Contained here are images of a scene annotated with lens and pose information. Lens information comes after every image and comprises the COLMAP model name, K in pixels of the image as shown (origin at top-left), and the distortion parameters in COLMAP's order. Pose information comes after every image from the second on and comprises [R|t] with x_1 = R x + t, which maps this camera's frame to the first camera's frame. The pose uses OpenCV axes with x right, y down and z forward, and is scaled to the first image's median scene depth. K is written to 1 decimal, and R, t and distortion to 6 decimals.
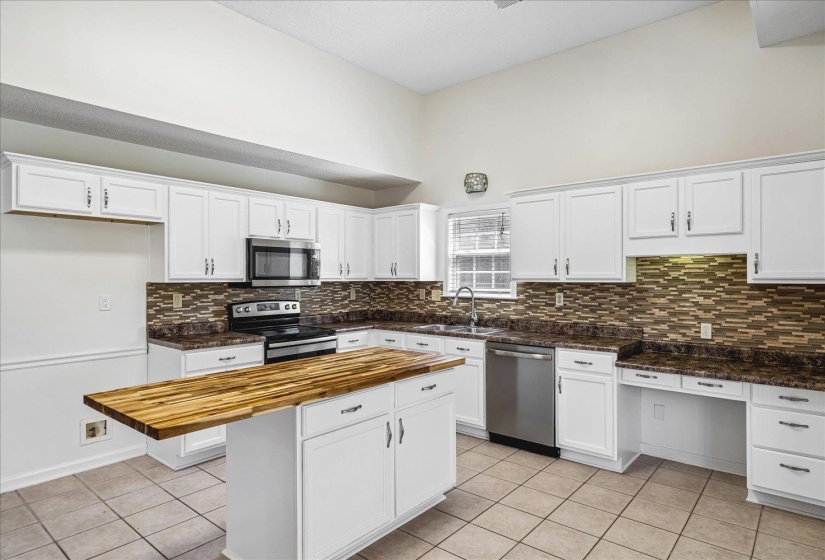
lens RADIAL K [[469.4, 0, 409.9], [0, 469.4, 275.0], [0, 0, 1]] dist [0.000945, 0.000148]
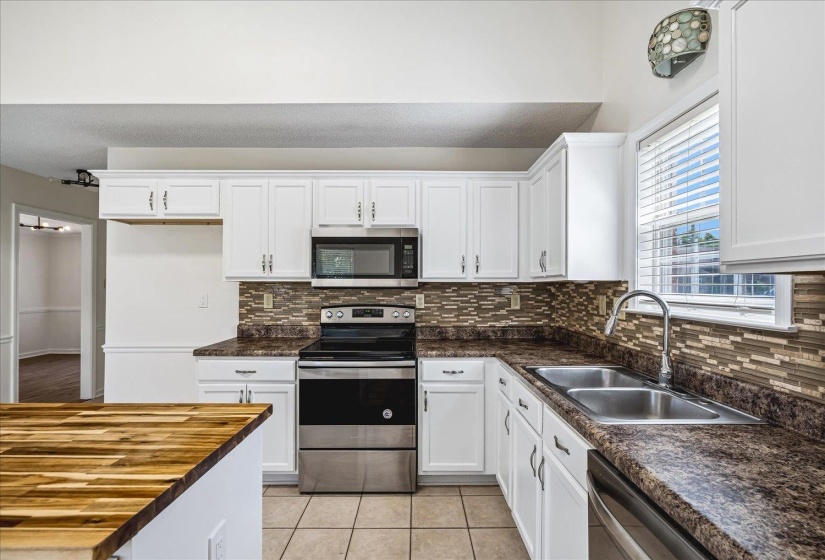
lens RADIAL K [[378.2, 0, 414.6], [0, 378.2, 281.2], [0, 0, 1]] dist [0.003662, 0.000245]
pose [[0.647725, -0.009130, -0.761820, 0.247790], [0.001993, 0.999945, -0.010289, 0.019231], [0.761872, 0.005146, 0.647708, 0.616596]]
